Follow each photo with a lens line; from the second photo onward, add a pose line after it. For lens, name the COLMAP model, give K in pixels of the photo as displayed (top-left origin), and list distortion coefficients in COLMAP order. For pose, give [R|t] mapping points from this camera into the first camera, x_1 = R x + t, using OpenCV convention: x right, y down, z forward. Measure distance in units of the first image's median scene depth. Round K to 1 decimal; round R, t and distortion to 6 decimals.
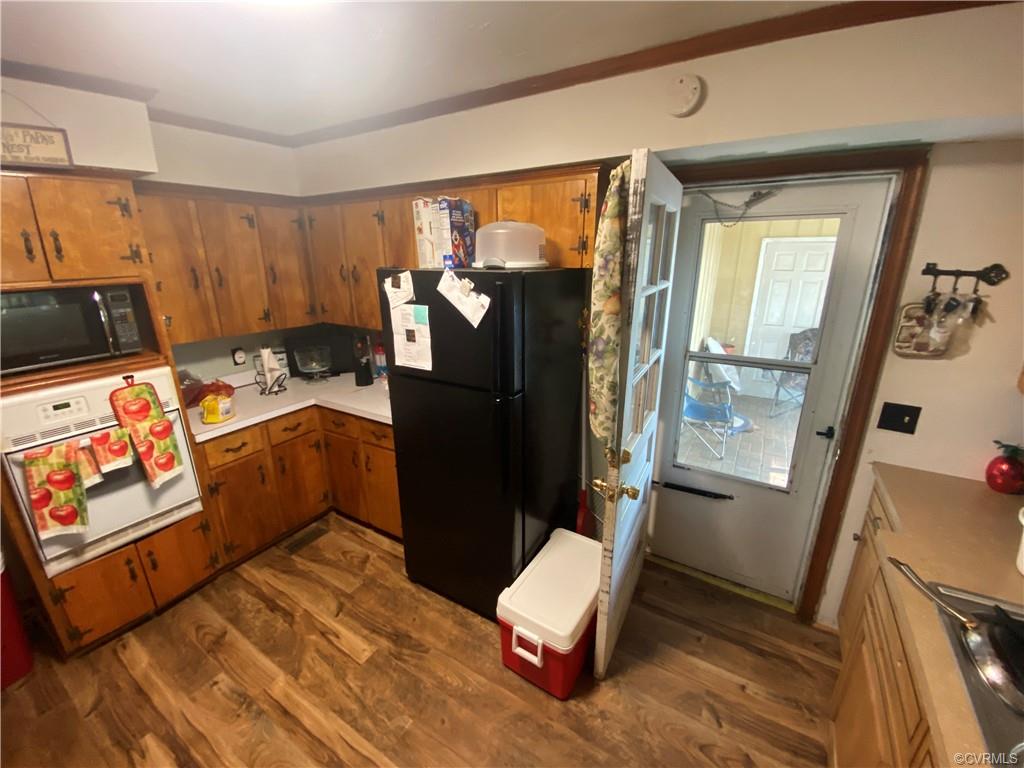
lens RADIAL K [[415.5, 0, 515.9], [0, 415.5, 377.5], [0, 0, 1]] dist [-0.011052, -0.007230]
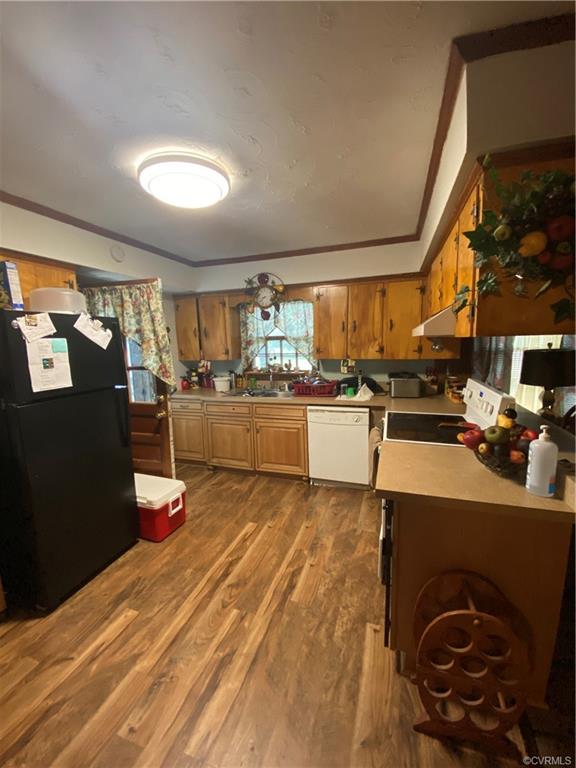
lens RADIAL K [[311.7, 0, 290.0], [0, 311.7, 387.1], [0, 0, 1]] dist [-0.011052, -0.007230]
pose [[-0.223018, -0.126475, 0.966575, -1.369880], [0.299712, 0.934624, 0.191446, 0.005885], [-0.927597, 0.332390, -0.170532, 0.524275]]
